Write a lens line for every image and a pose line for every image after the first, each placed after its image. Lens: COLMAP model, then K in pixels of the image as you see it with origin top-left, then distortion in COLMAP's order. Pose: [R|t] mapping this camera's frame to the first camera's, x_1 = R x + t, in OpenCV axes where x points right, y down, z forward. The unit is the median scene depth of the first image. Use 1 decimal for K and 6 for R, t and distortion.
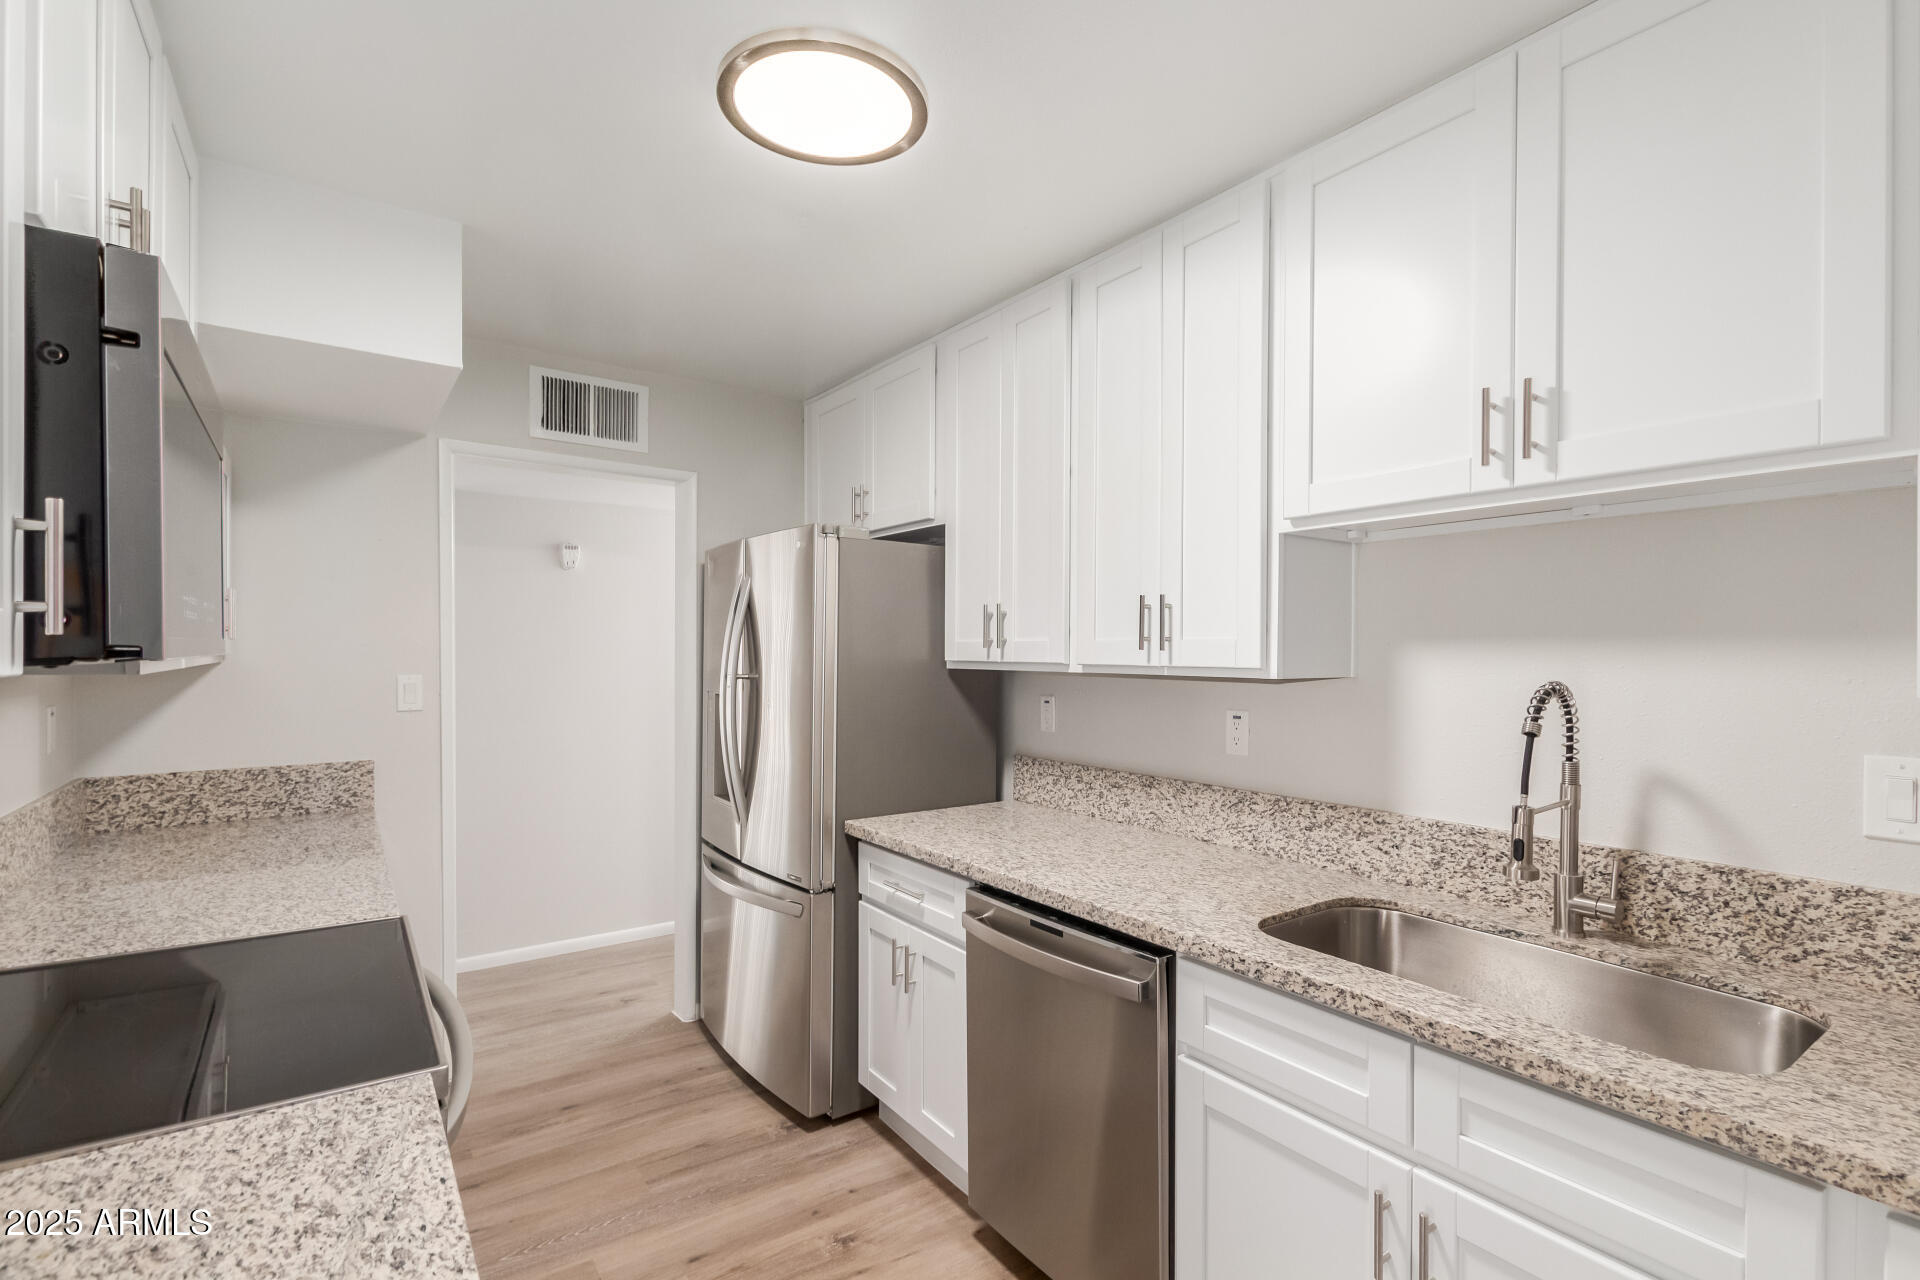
lens RADIAL K [[882.1, 0, 946.6], [0, 882.1, 655.5], [0, 0, 1]] dist [0.003822, -0.000681]
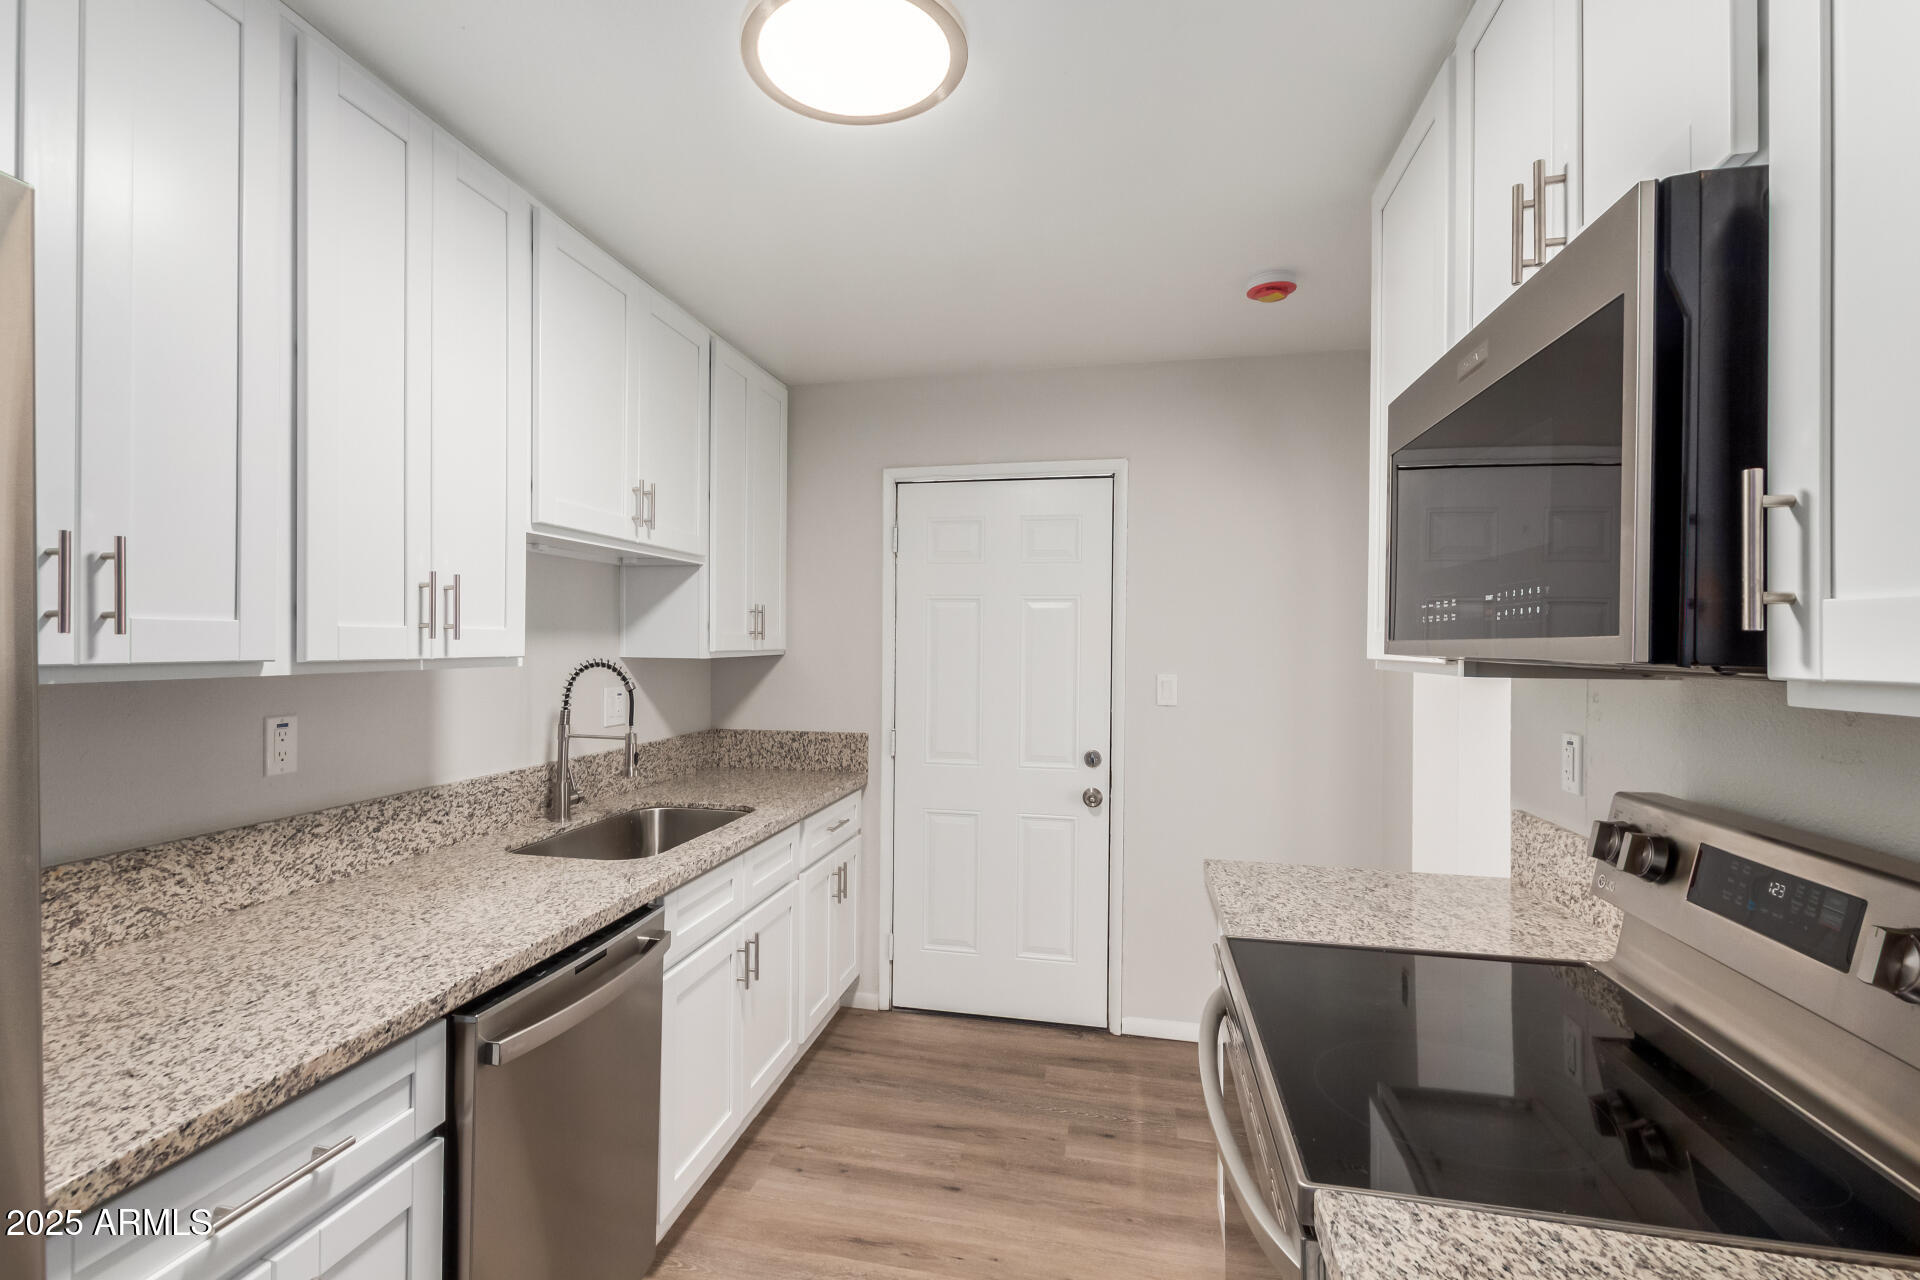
lens RADIAL K [[882.1, 0, 946.8], [0, 882.1, 637.4], [0, 0, 1]] dist [0.003822, -0.000681]
pose [[-0.687809, -0.004373, 0.725879, -0.713616], [-0.003944, 0.999990, 0.002287, -0.011145], [-0.725881, -0.001290, -0.687819, 1.270631]]
